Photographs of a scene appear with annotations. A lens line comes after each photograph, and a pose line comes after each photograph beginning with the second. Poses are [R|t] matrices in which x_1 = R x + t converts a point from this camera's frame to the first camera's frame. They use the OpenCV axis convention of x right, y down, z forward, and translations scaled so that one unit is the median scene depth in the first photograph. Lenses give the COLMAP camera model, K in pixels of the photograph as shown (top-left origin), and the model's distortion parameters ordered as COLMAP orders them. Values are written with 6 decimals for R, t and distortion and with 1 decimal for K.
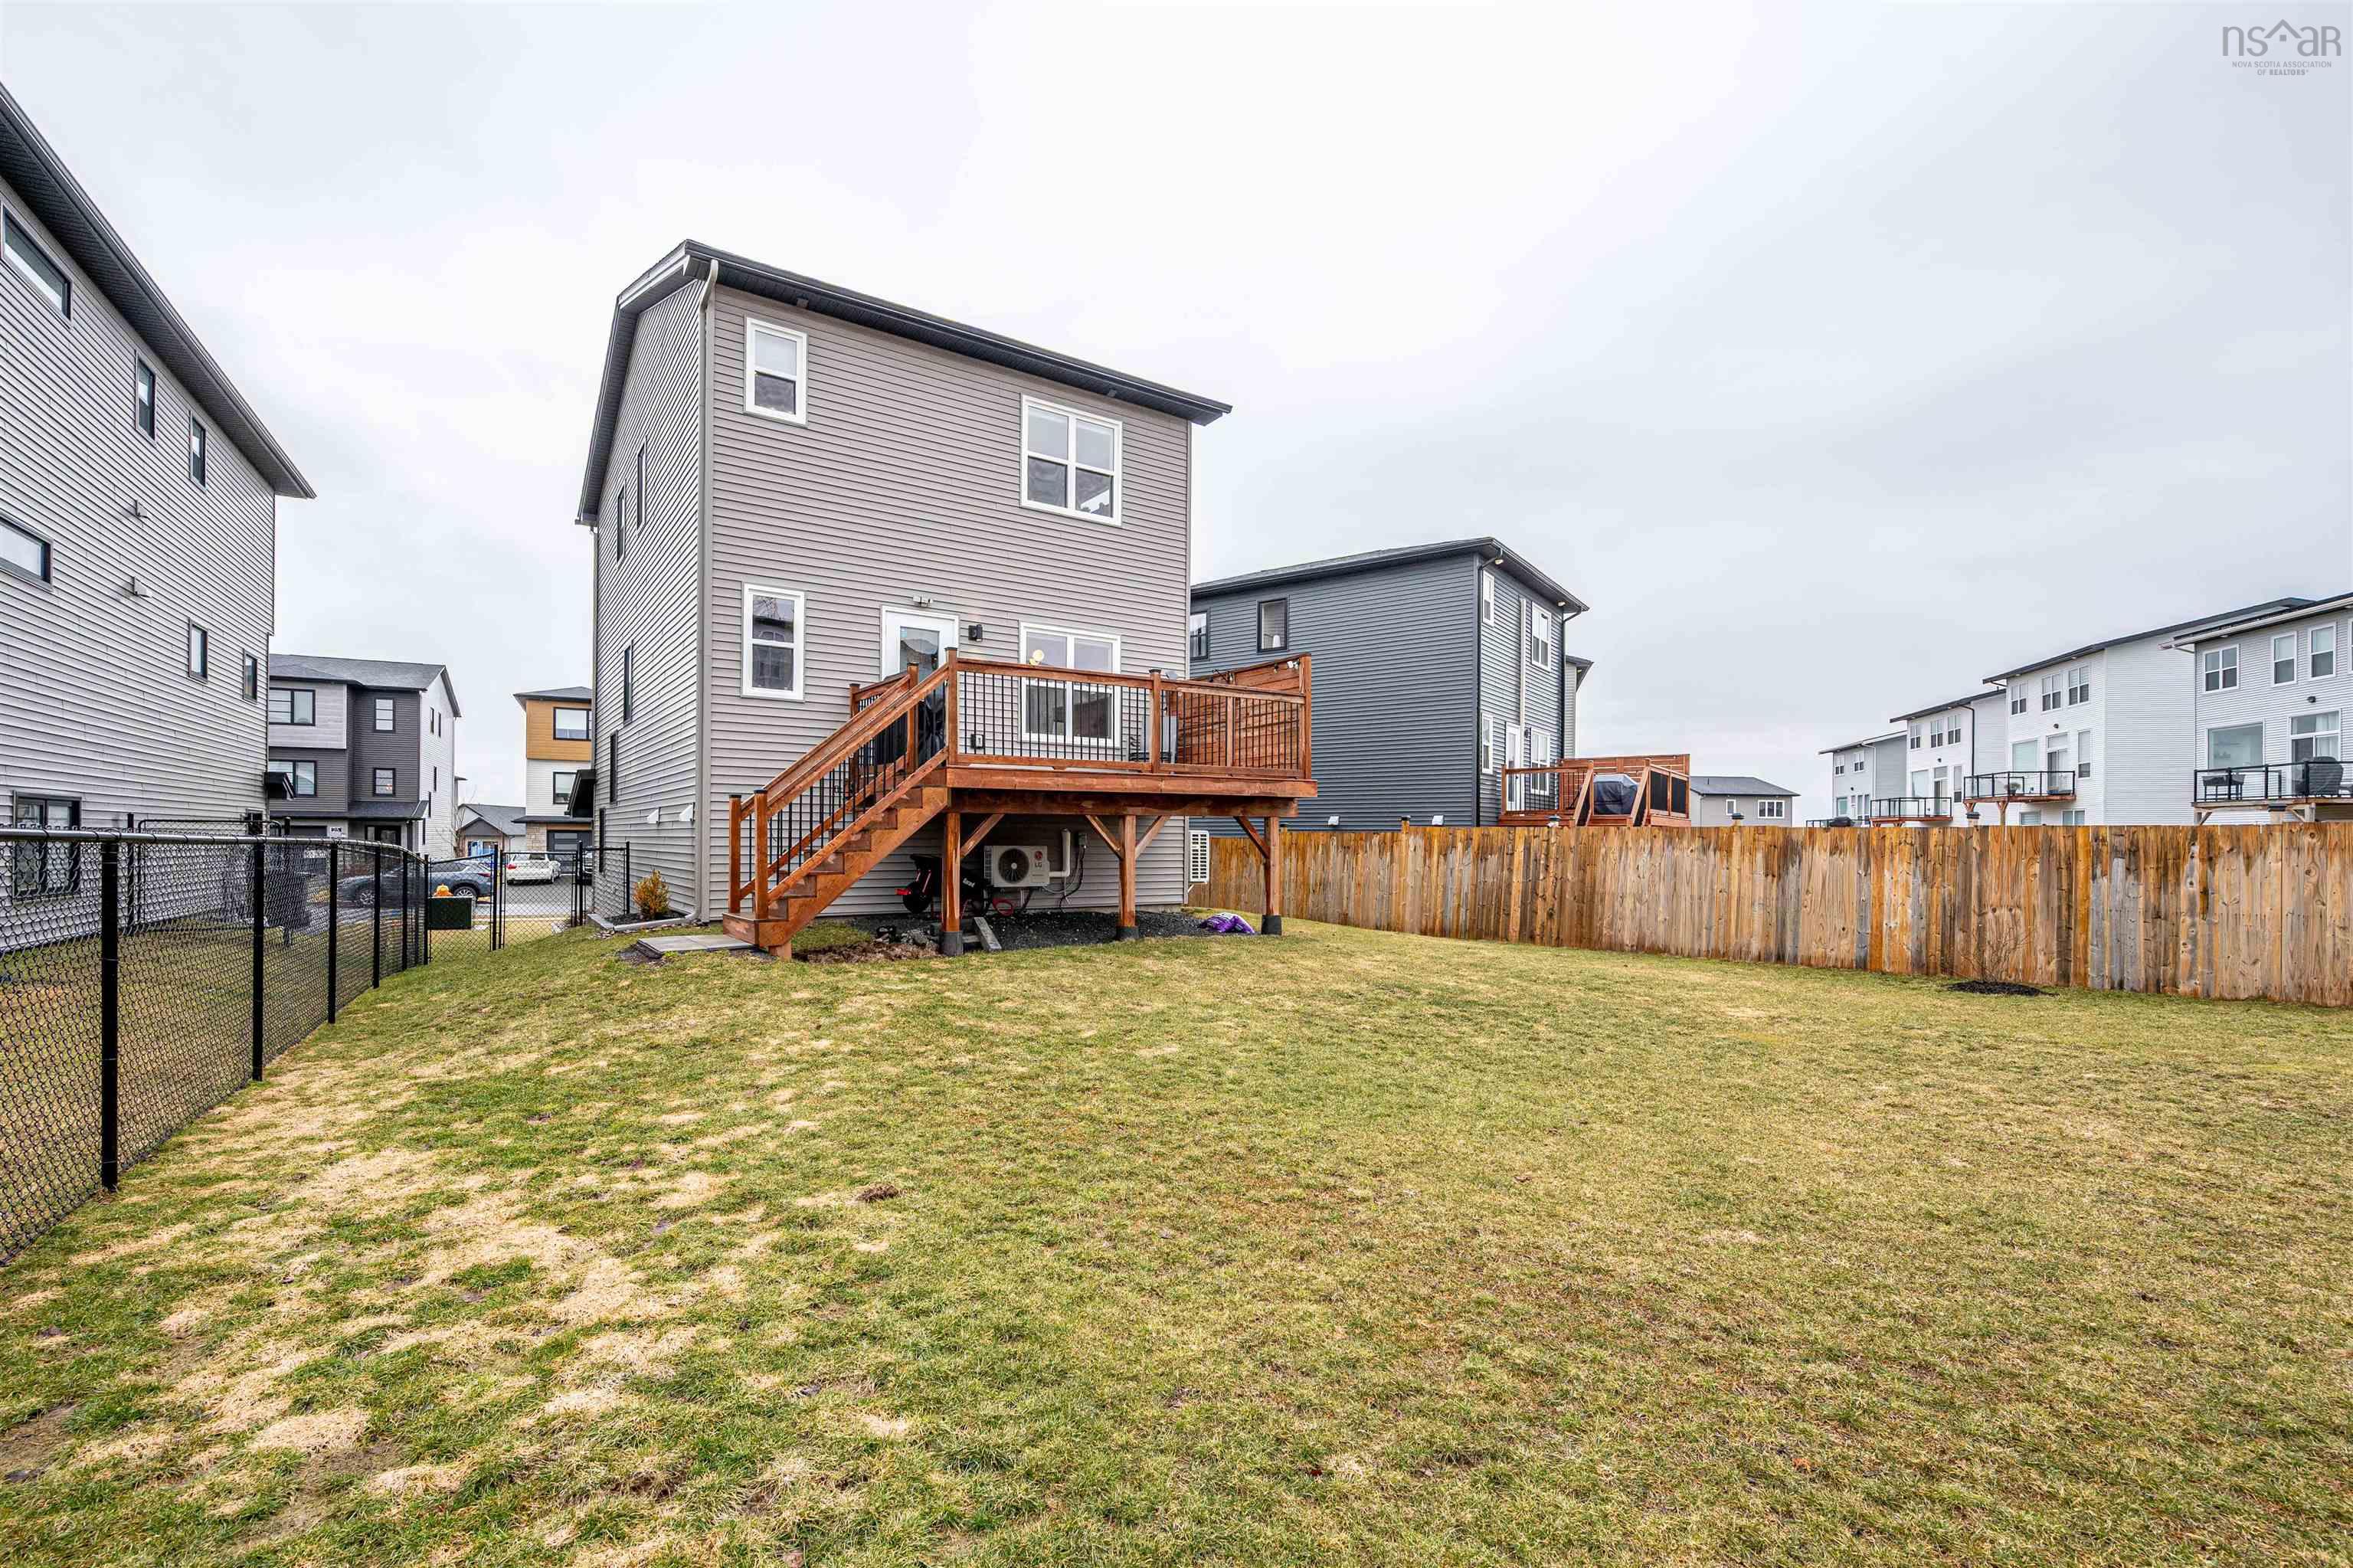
lens RADIAL K [[992.3, 0, 1125.5], [0, 992.3, 842.4], [0, 0, 1]] dist [-0.000944, 0.000271]
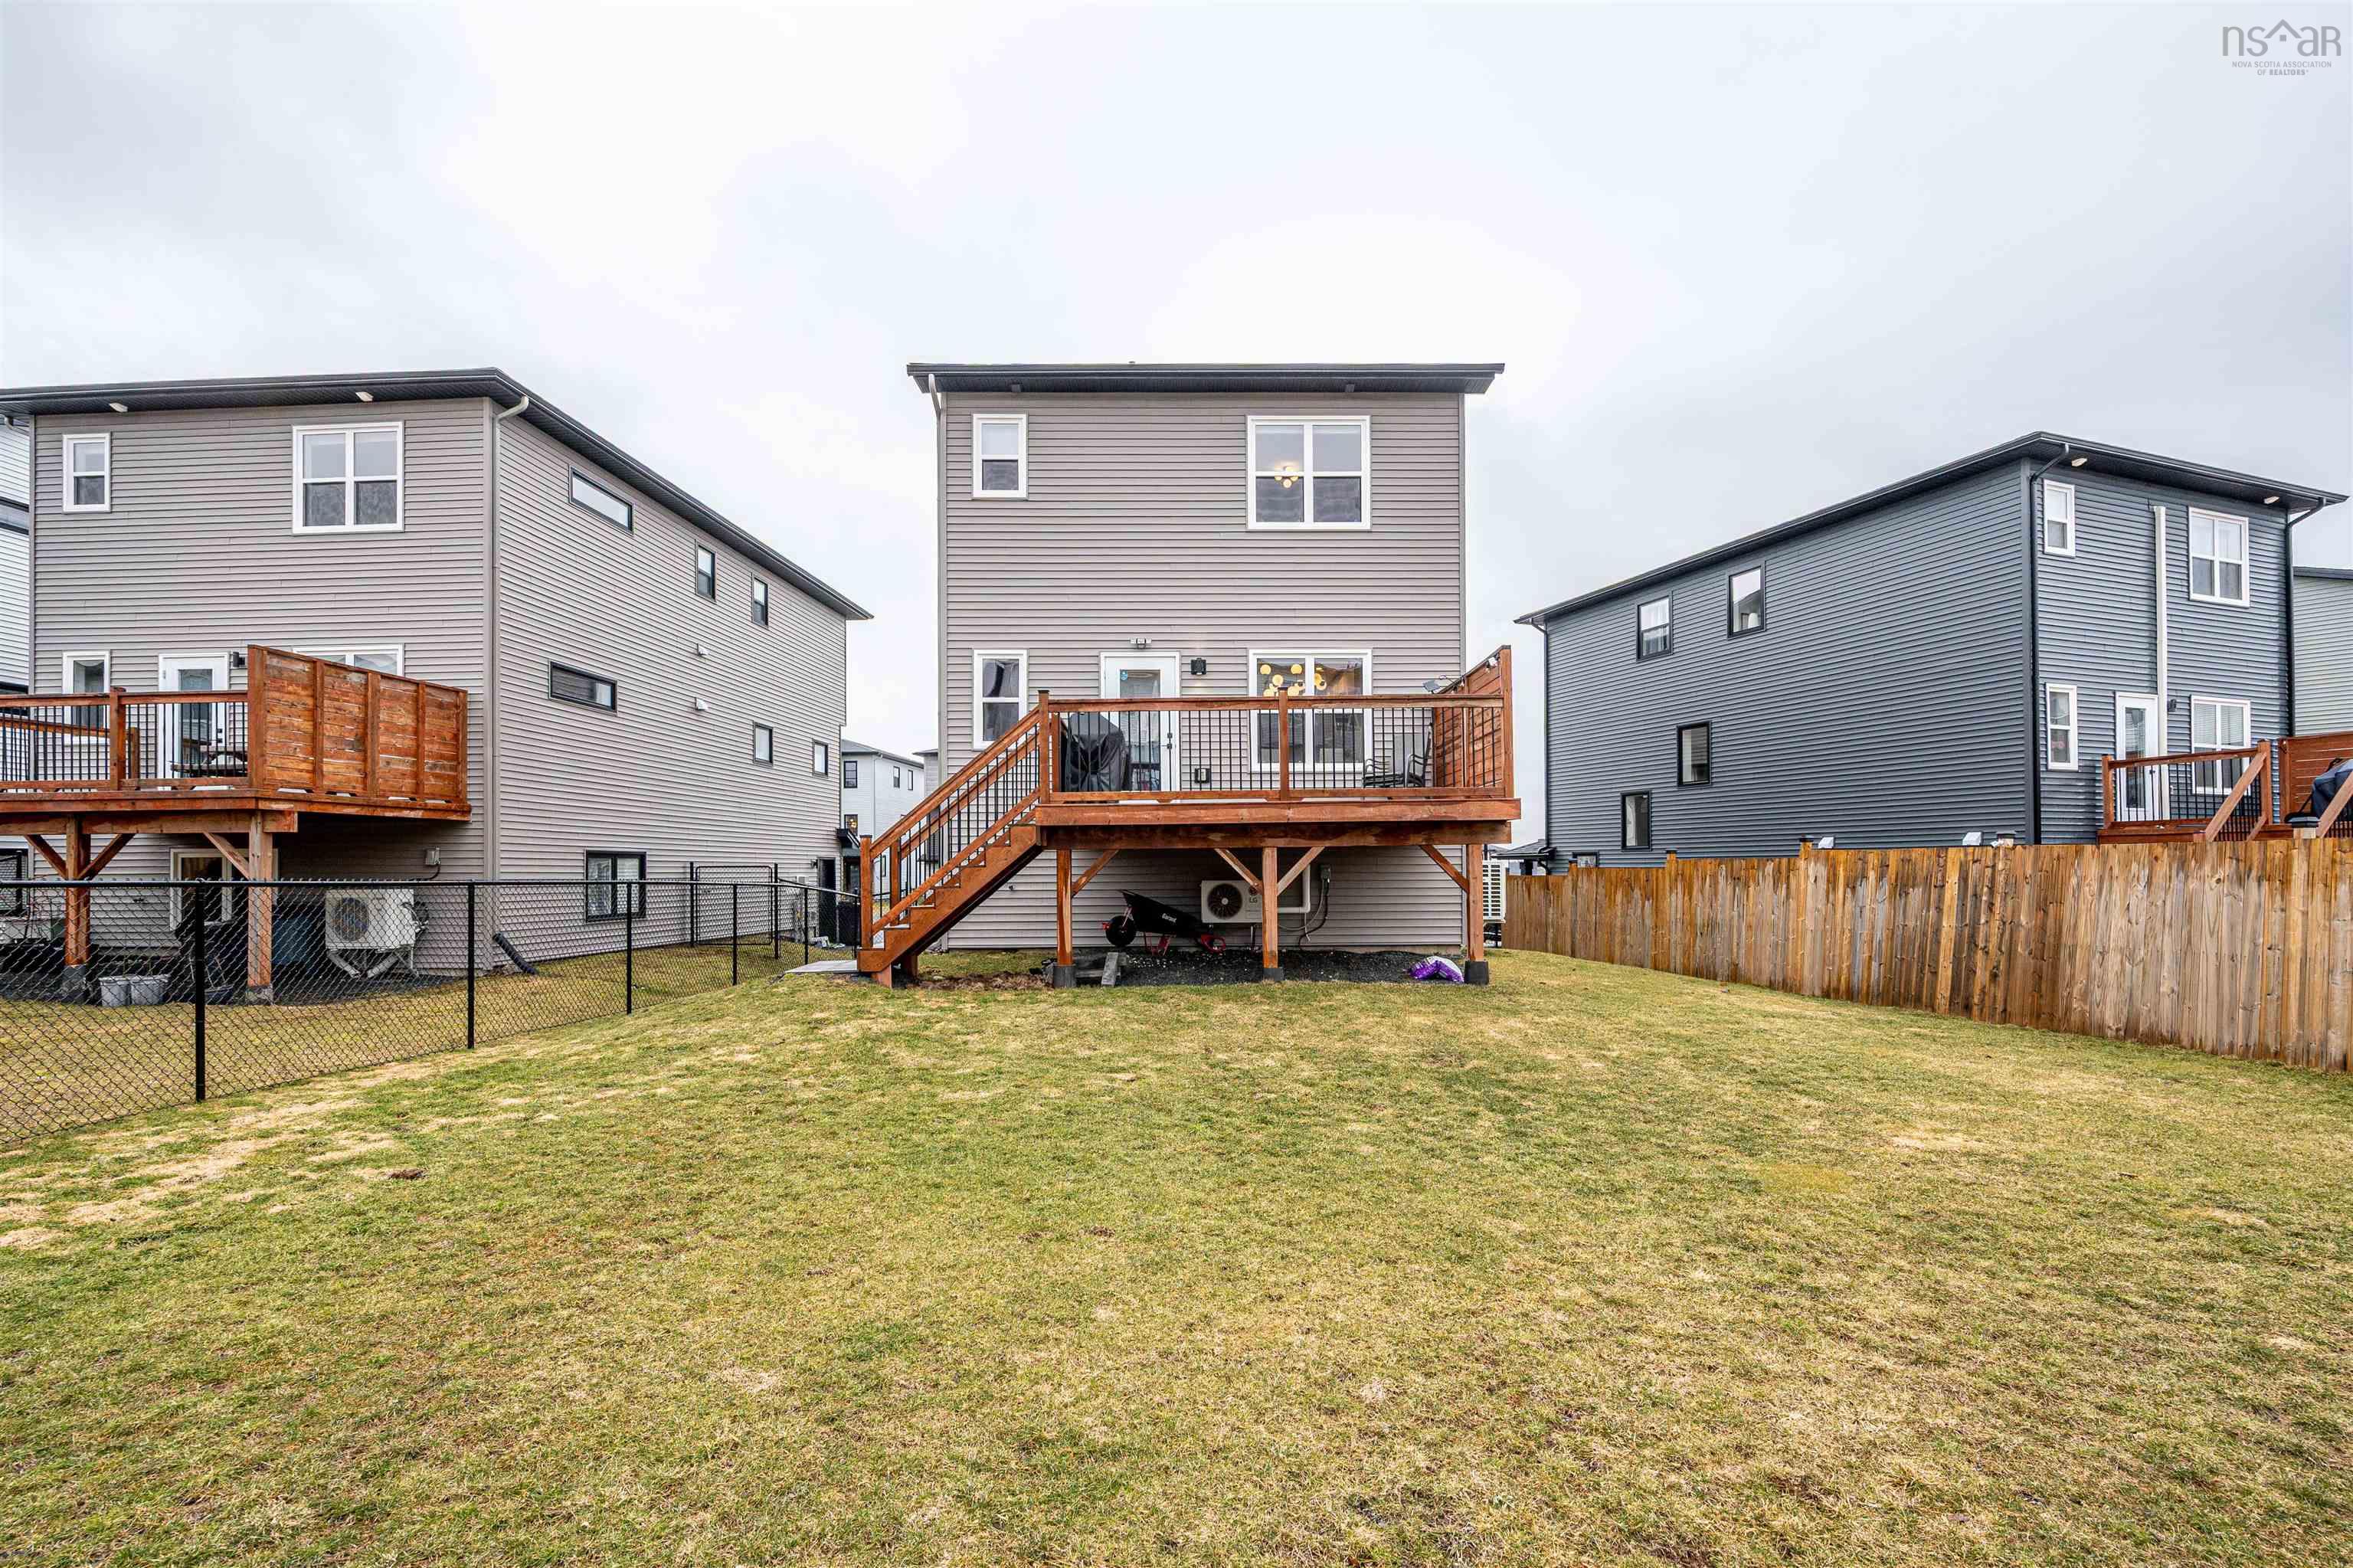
lens RADIAL K [[992.3, 0, 1114.6], [0, 992.3, 865.1], [0, 0, 1]] dist [-0.000944, 0.000271]
pose [[0.849341, -0.015776, -0.527608, 0.284871], [0.009942, 0.999854, -0.013893, 0.000508], [0.527751, 0.006554, 0.849374, 0.107185]]
